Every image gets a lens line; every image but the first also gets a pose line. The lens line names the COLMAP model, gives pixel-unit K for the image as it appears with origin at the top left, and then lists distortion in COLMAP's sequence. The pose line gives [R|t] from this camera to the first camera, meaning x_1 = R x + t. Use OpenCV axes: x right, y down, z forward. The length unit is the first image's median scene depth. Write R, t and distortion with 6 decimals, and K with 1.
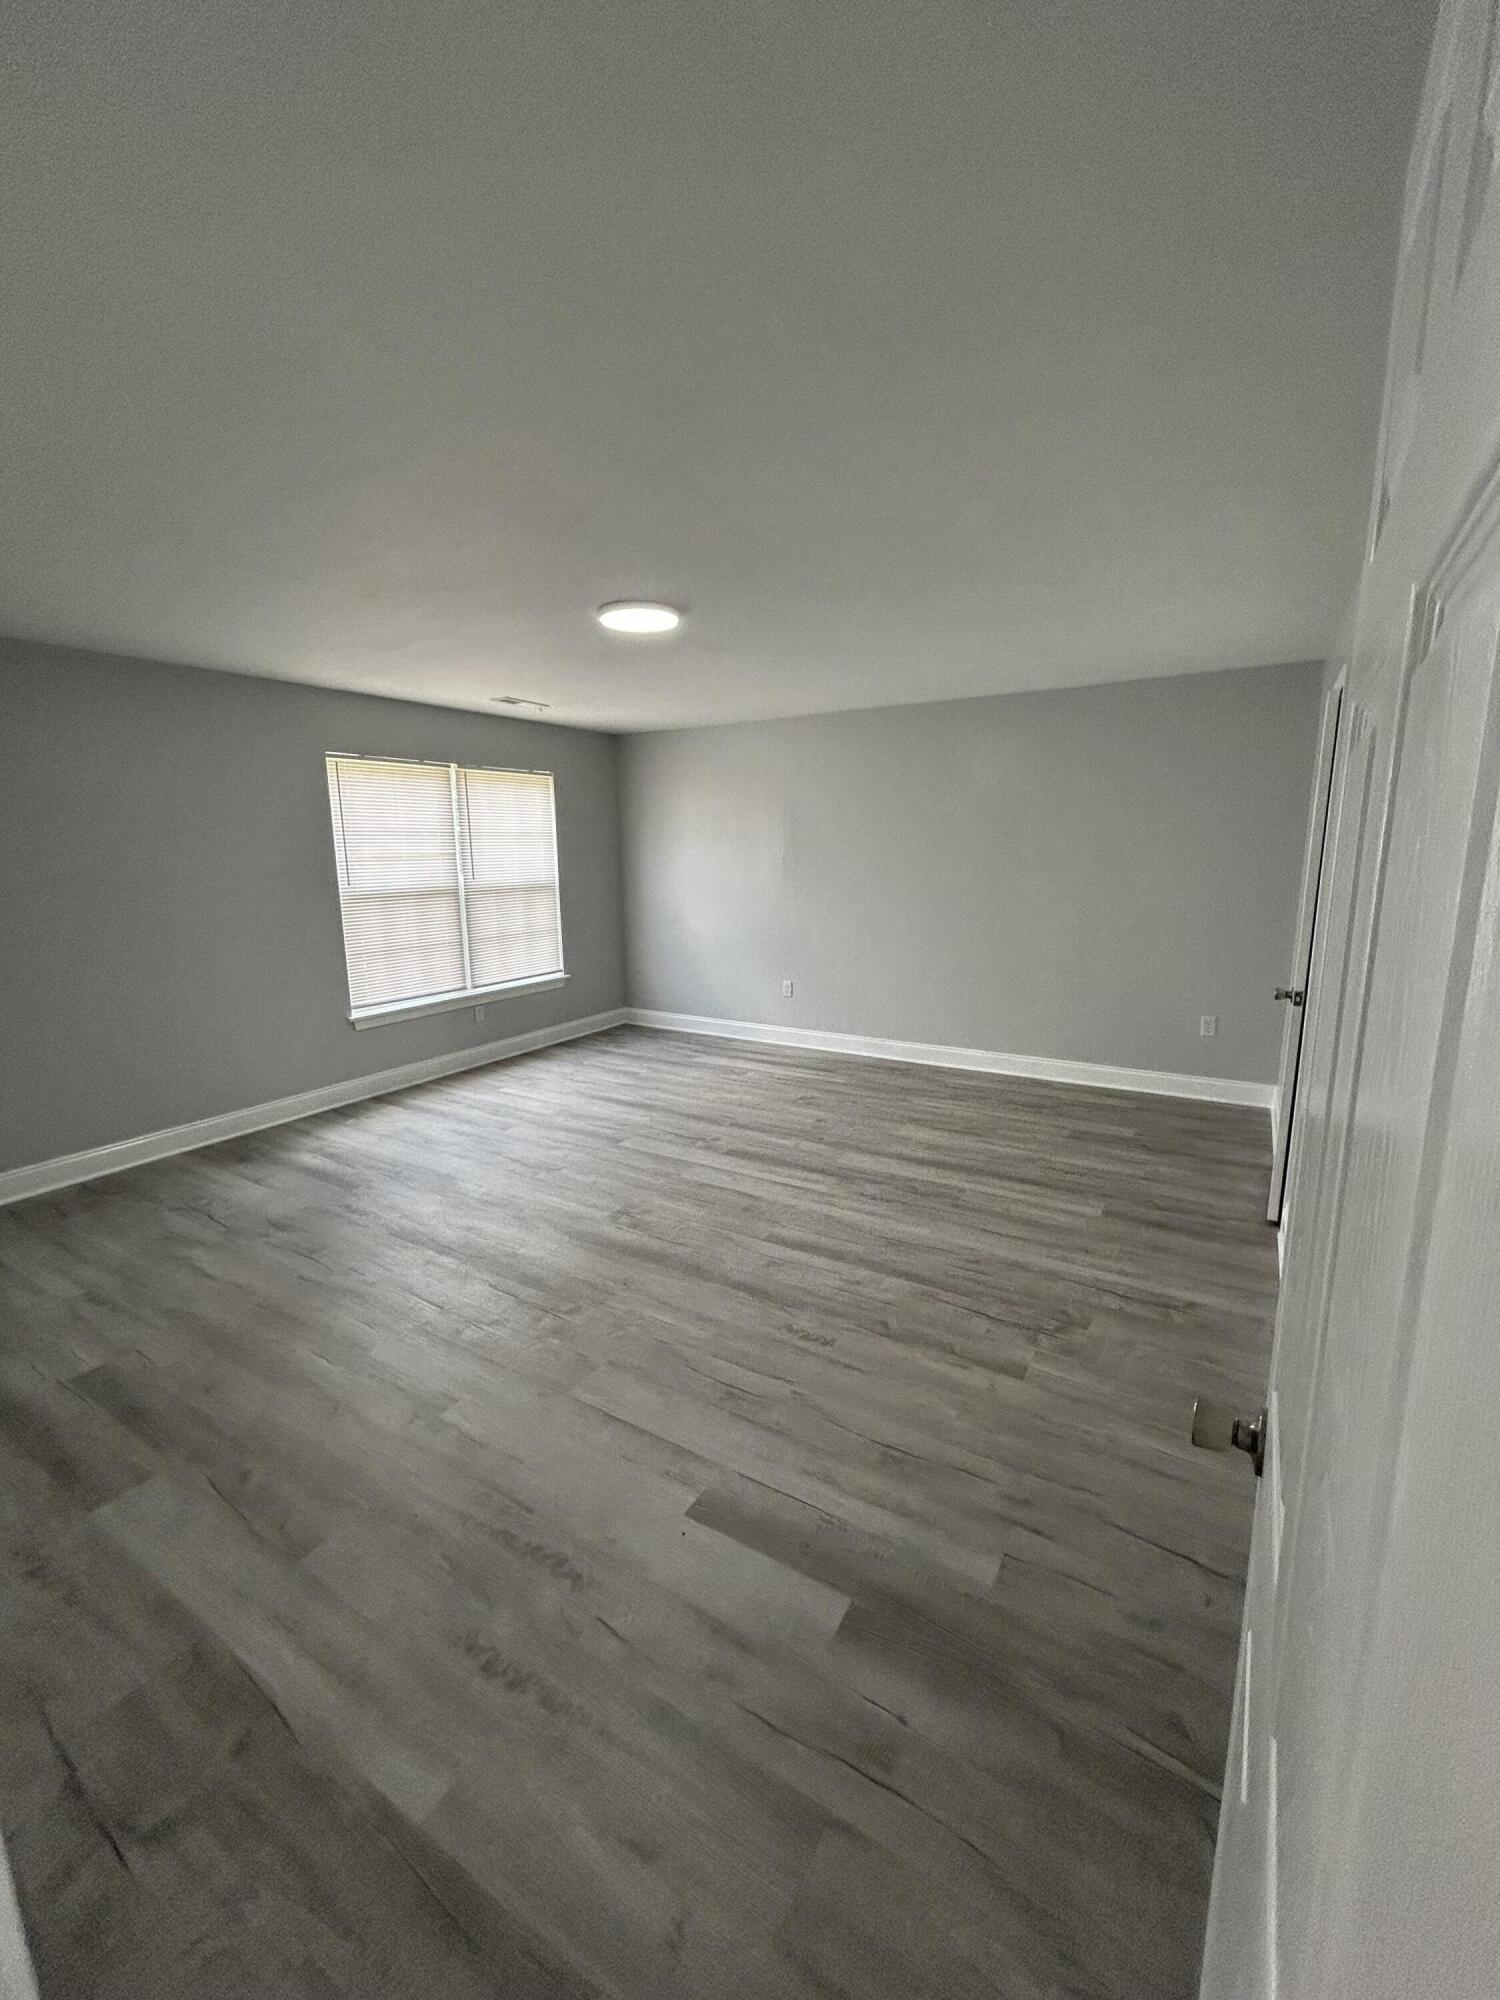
lens RADIAL K [[812.8, 0, 766.5], [0, 812.8, 996.4], [0, 0, 1]] dist [0.006998, 0.000297]
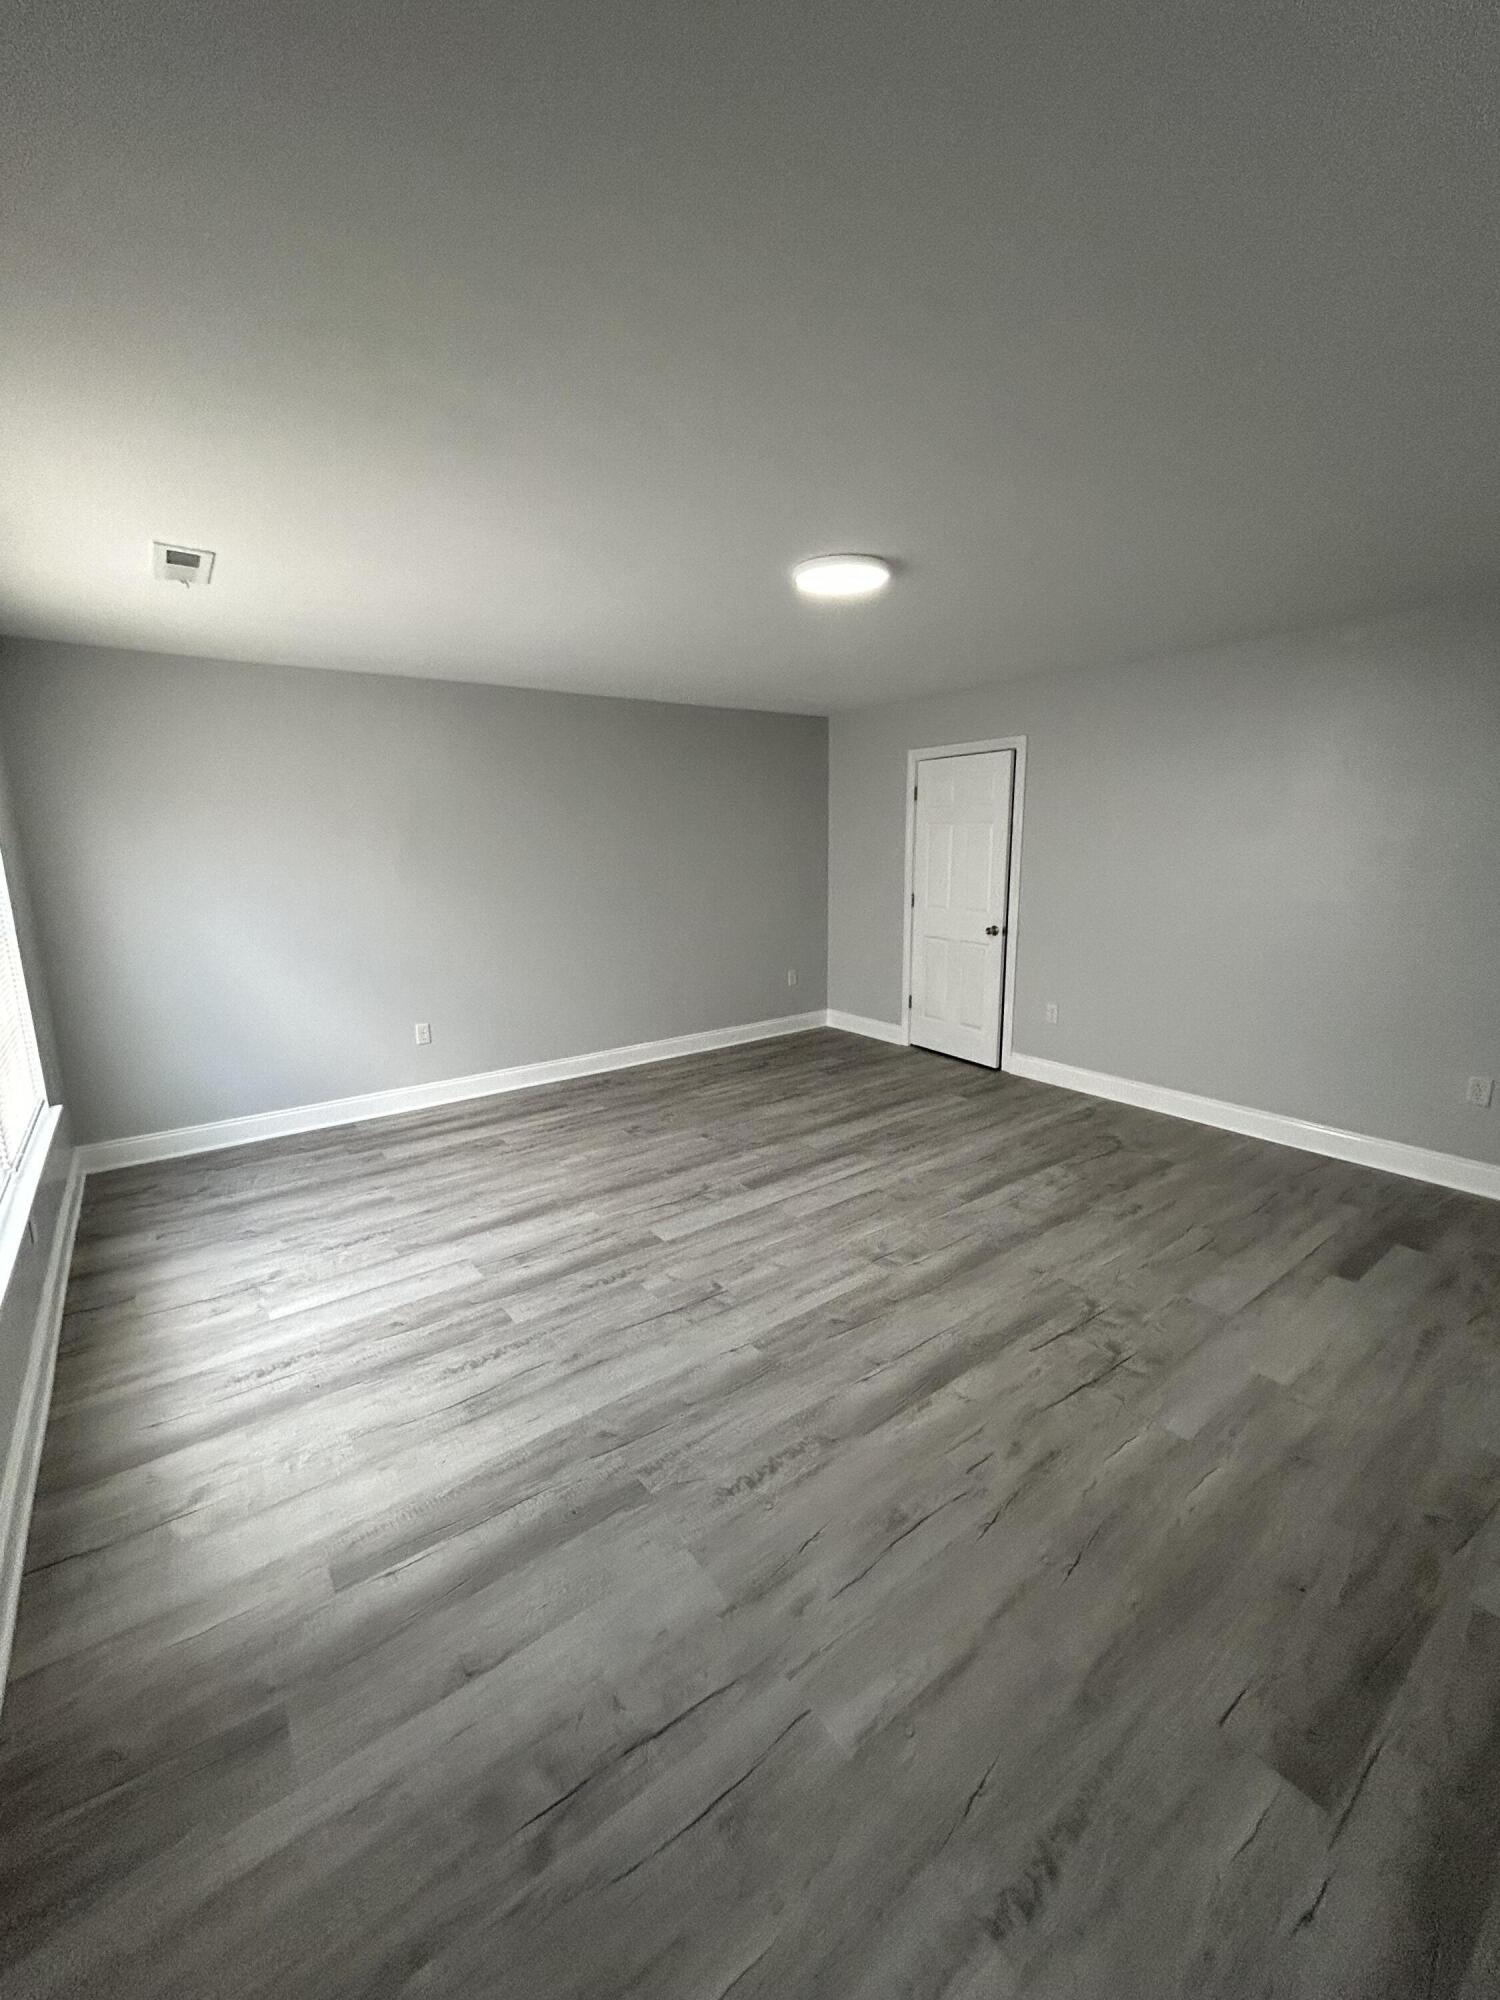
lens RADIAL K [[812.8, 0, 740.1], [0, 812.8, 997.5], [0, 0, 1]] dist [0.006998, 0.000297]
pose [[0.371747, -0.172671, 0.912134, -0.758415], [0.178814, 0.977469, 0.112162, -0.102522], [-0.910950, 0.121406, 0.394247, 0.582131]]
